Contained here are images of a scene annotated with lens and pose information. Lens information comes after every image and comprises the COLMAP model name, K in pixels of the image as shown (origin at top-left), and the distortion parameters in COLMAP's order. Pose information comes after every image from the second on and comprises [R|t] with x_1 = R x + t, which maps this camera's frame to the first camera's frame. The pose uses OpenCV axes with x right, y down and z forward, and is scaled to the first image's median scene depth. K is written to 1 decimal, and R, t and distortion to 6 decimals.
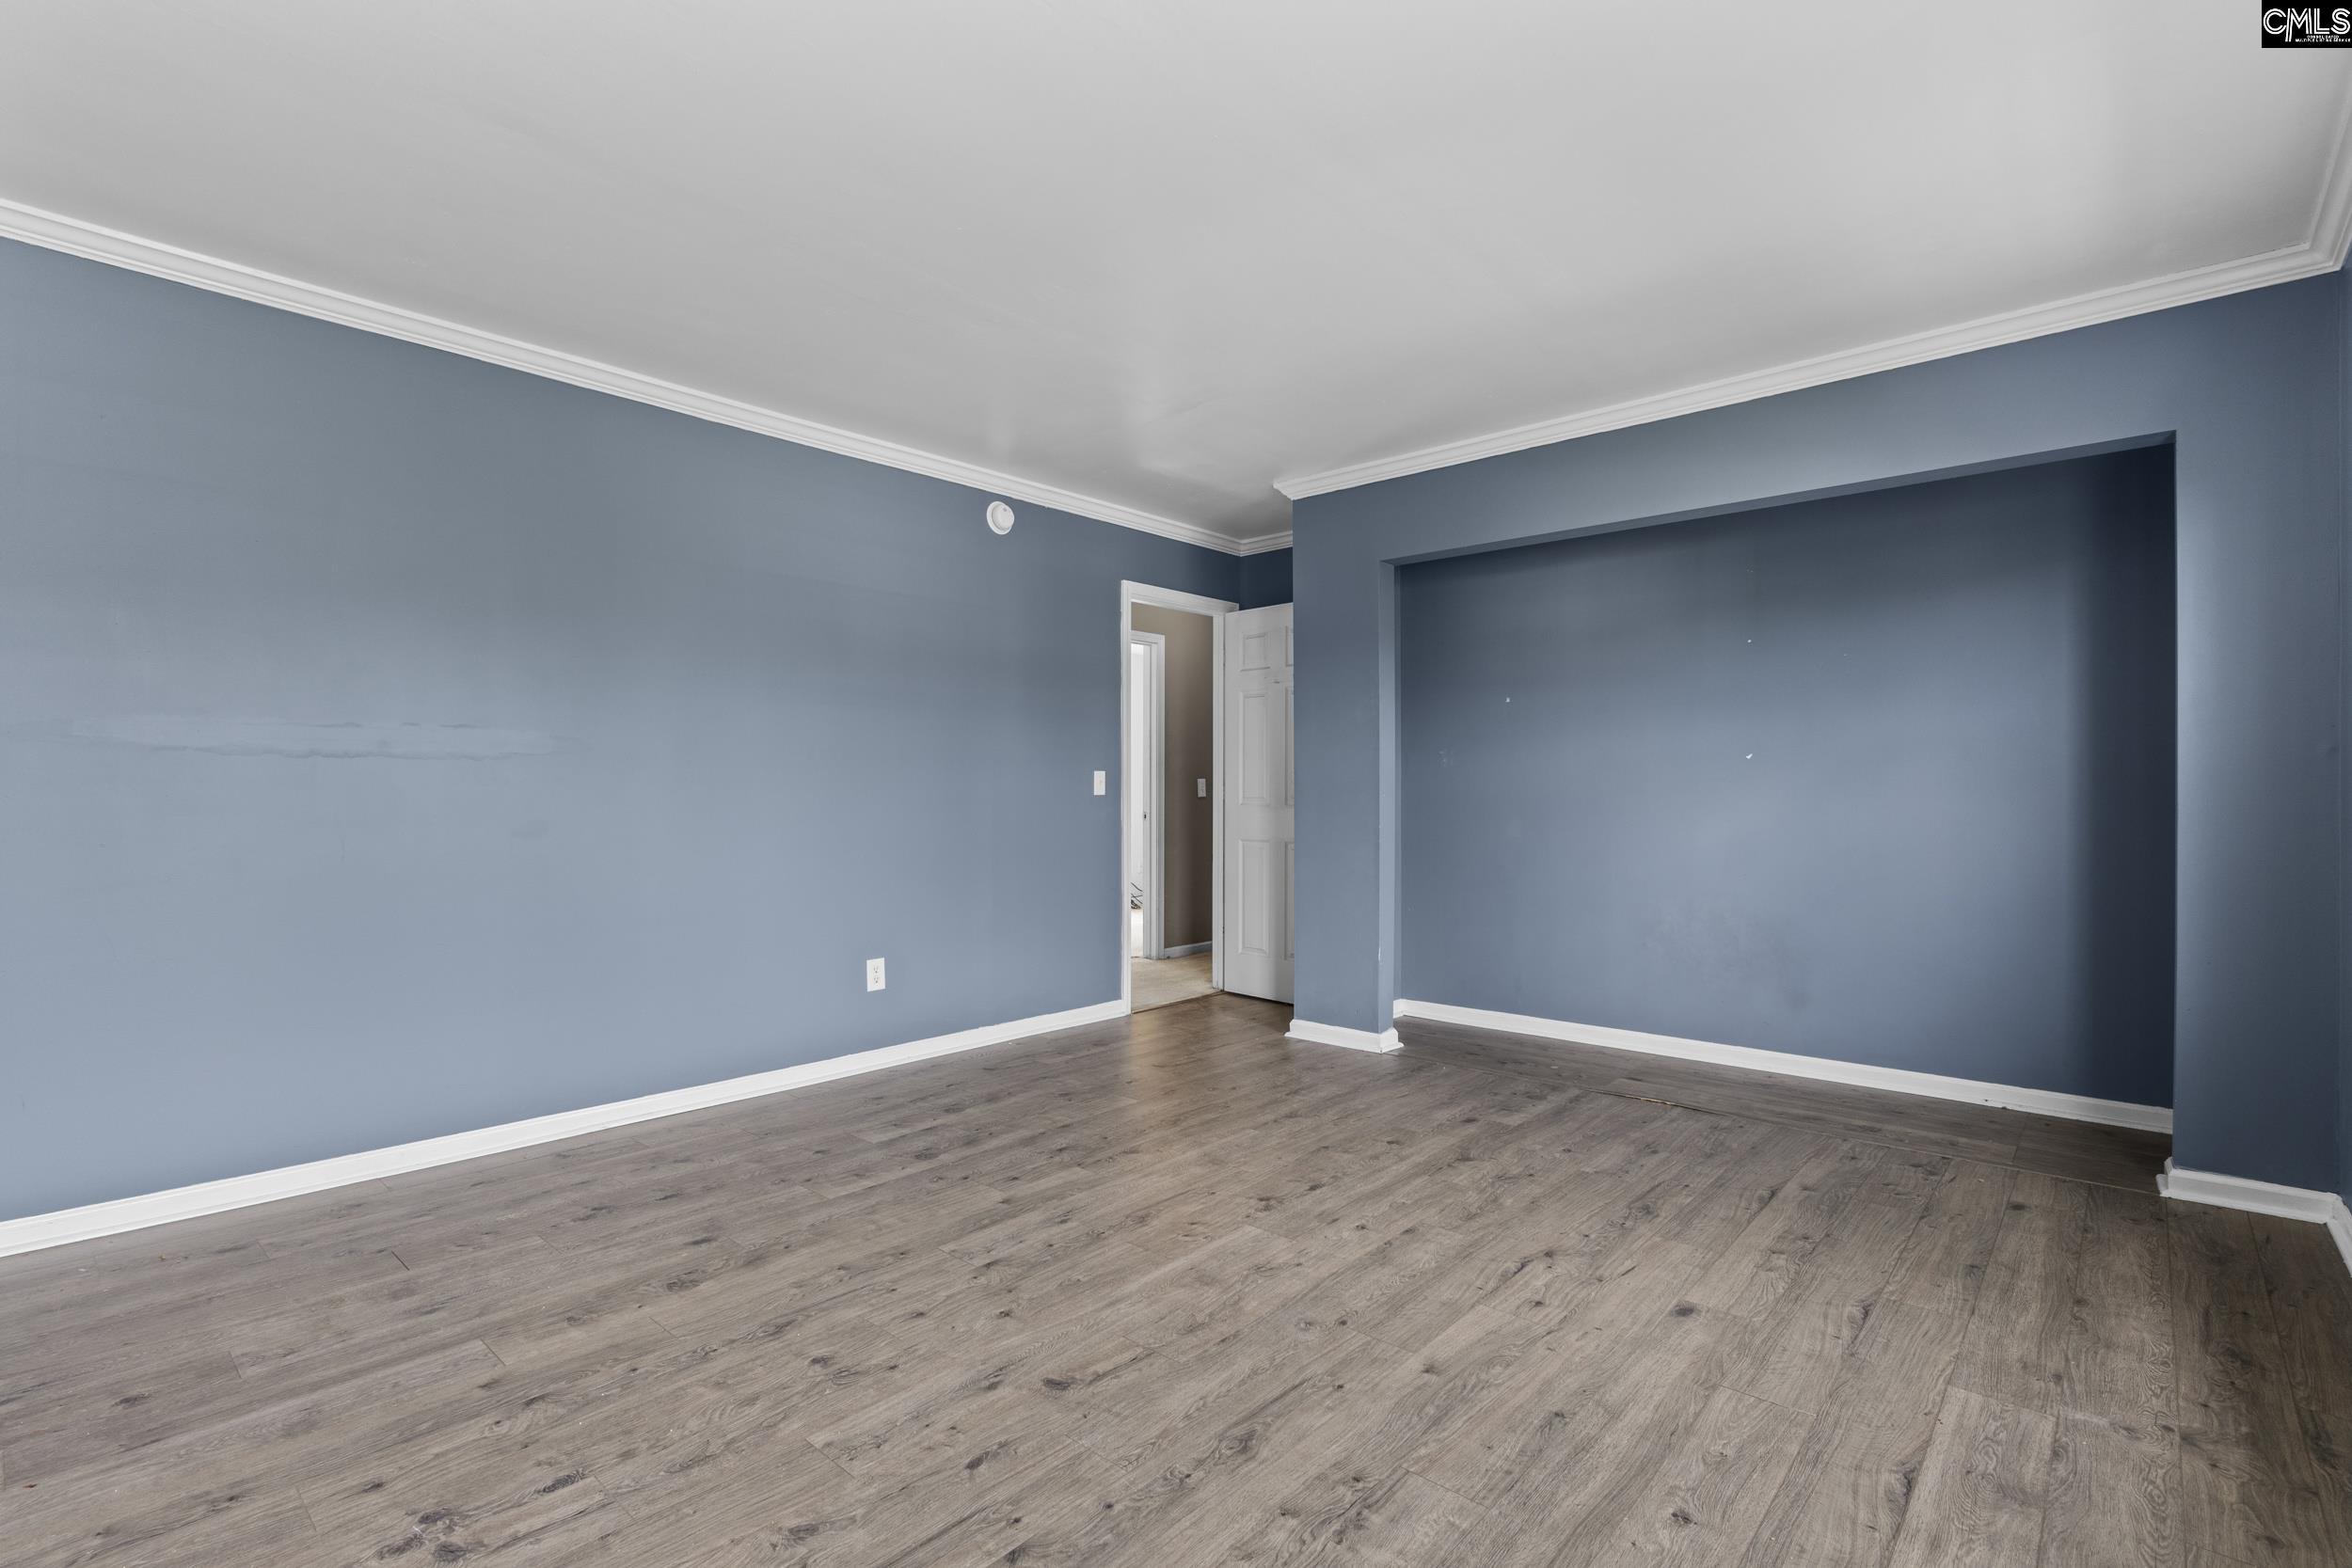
lens RADIAL K [[1094.7, 0, 1176.0], [0, 1094.7, 784.0], [0, 0, 1]] dist [-0.000543, -0.000069]
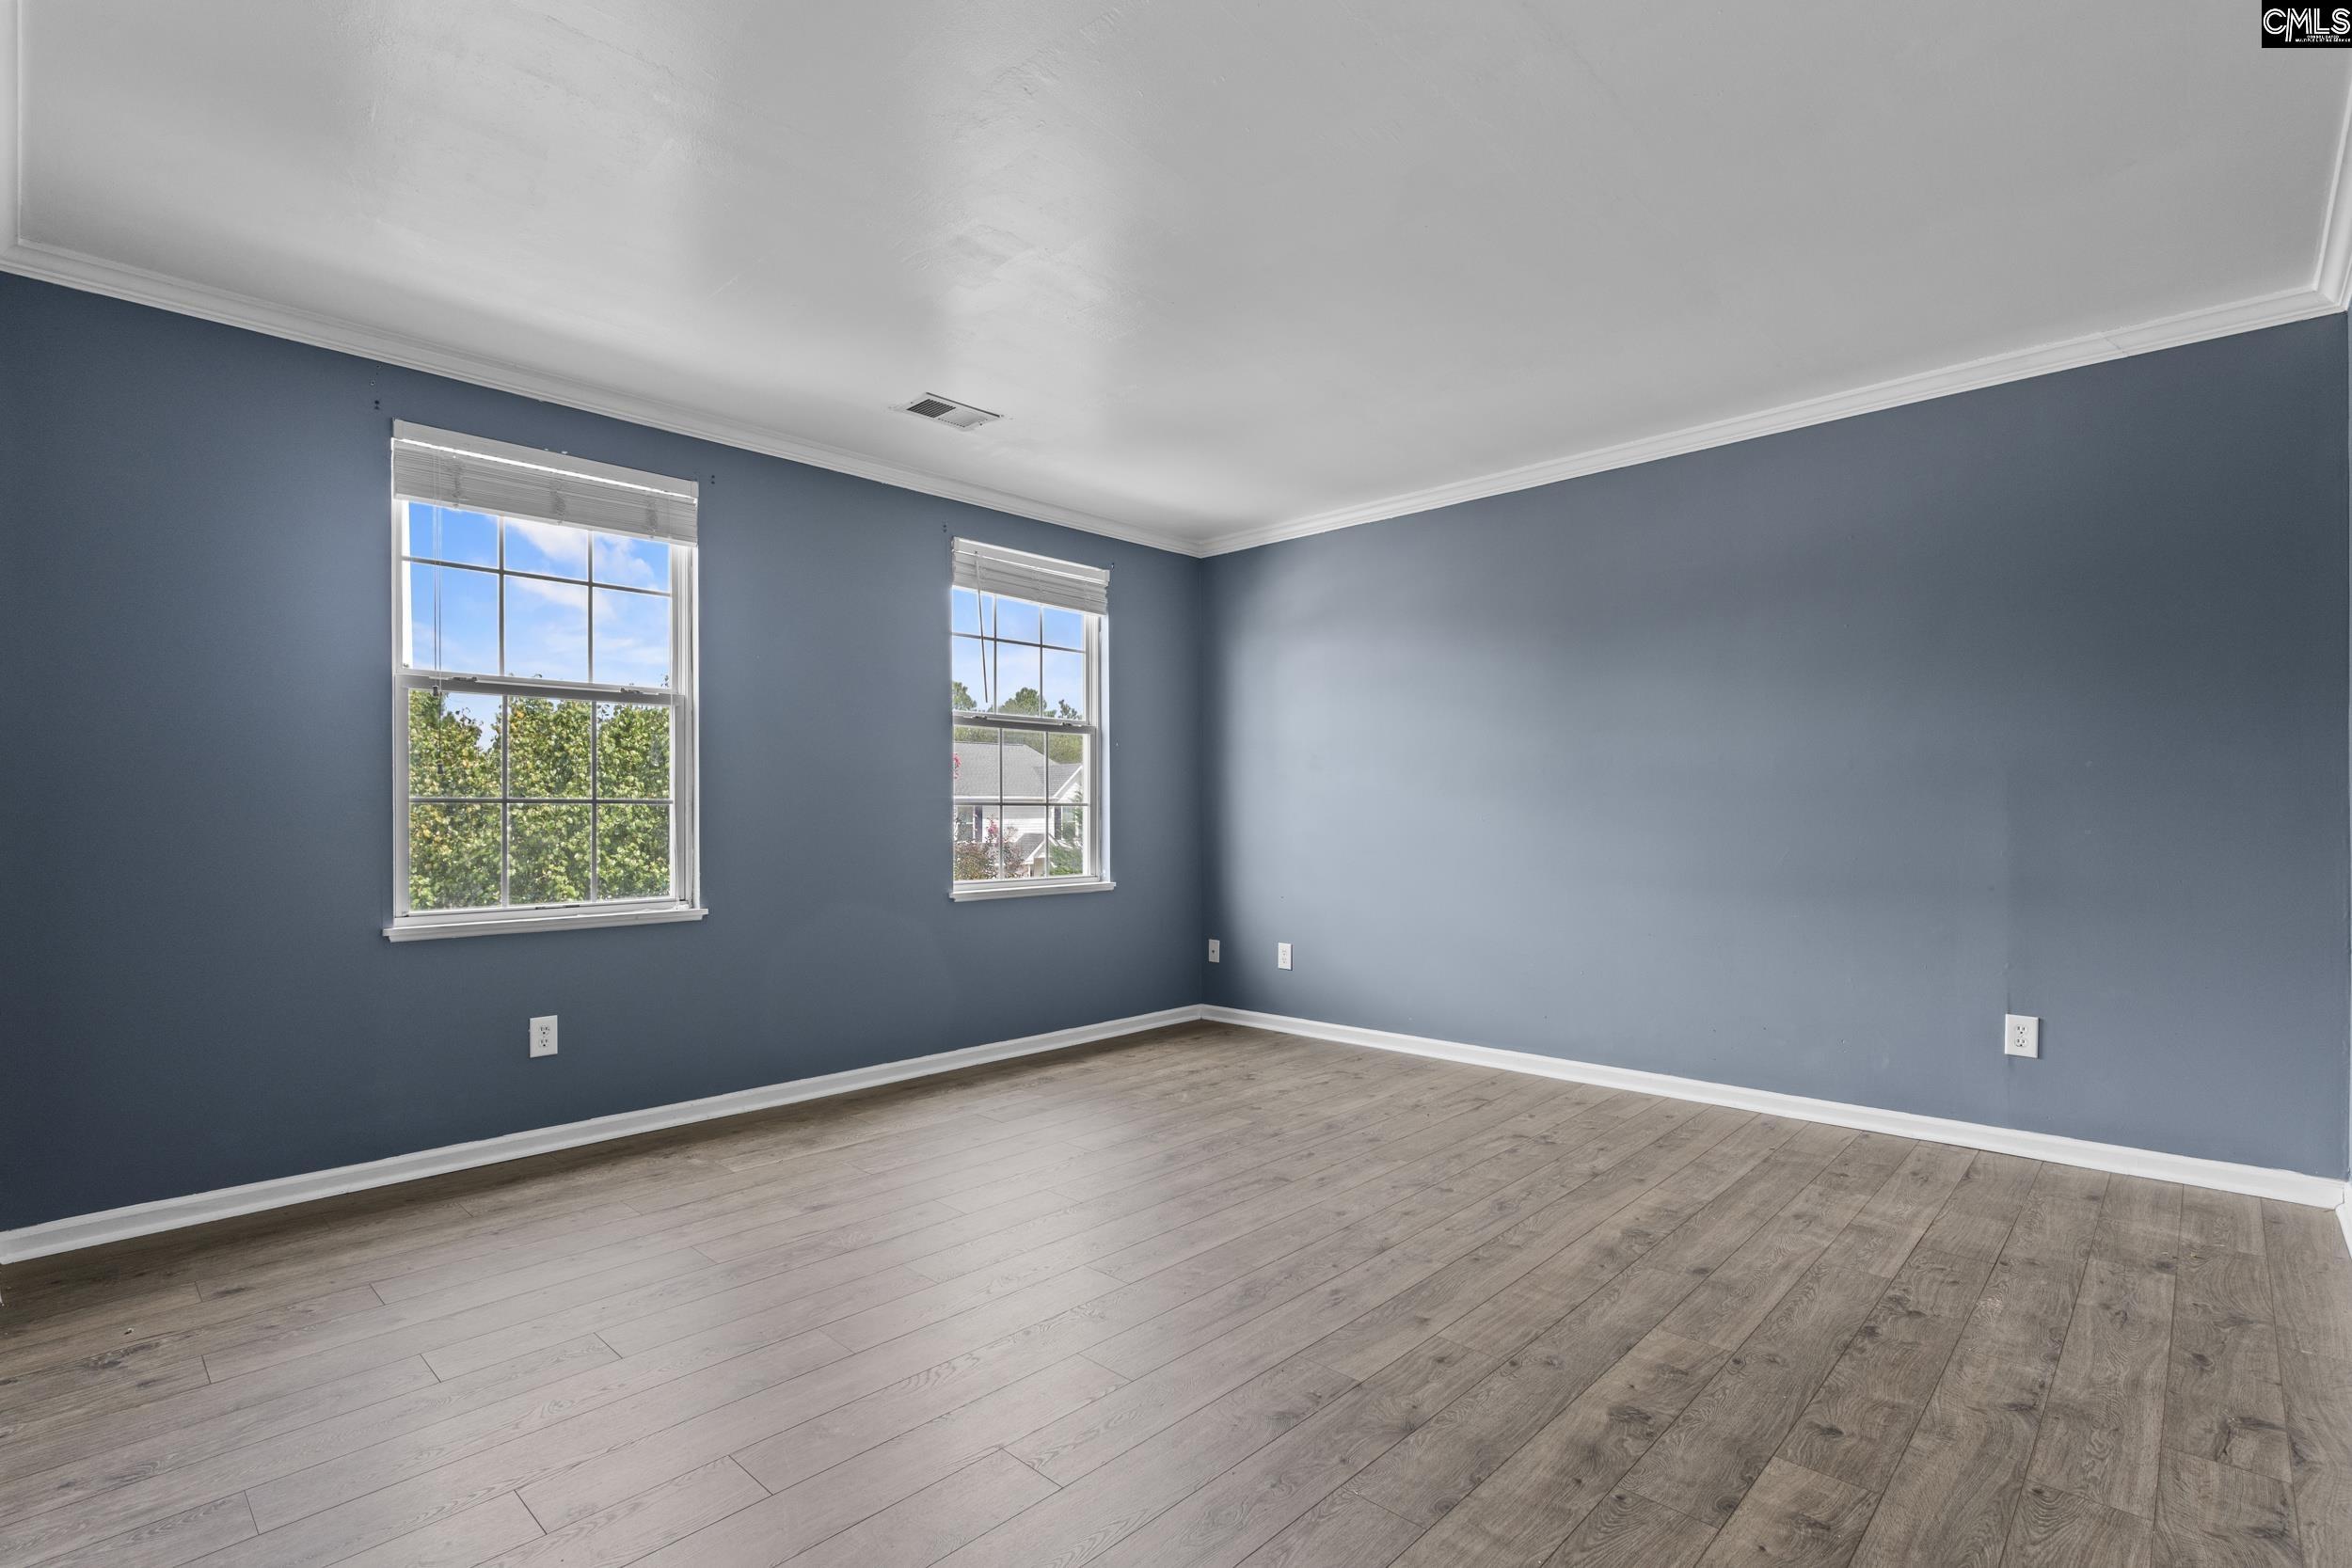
lens RADIAL K [[1094.7, 0, 1176.0], [0, 1094.7, 784.0], [0, 0, 1]] dist [-0.000543, -0.000069]
pose [[-0.999679, 0.004516, 0.024934, 0.002488], [0.003664, 0.999412, -0.034088, 0.022239], [-0.025073, -0.033985, -0.999108, 2.177500]]
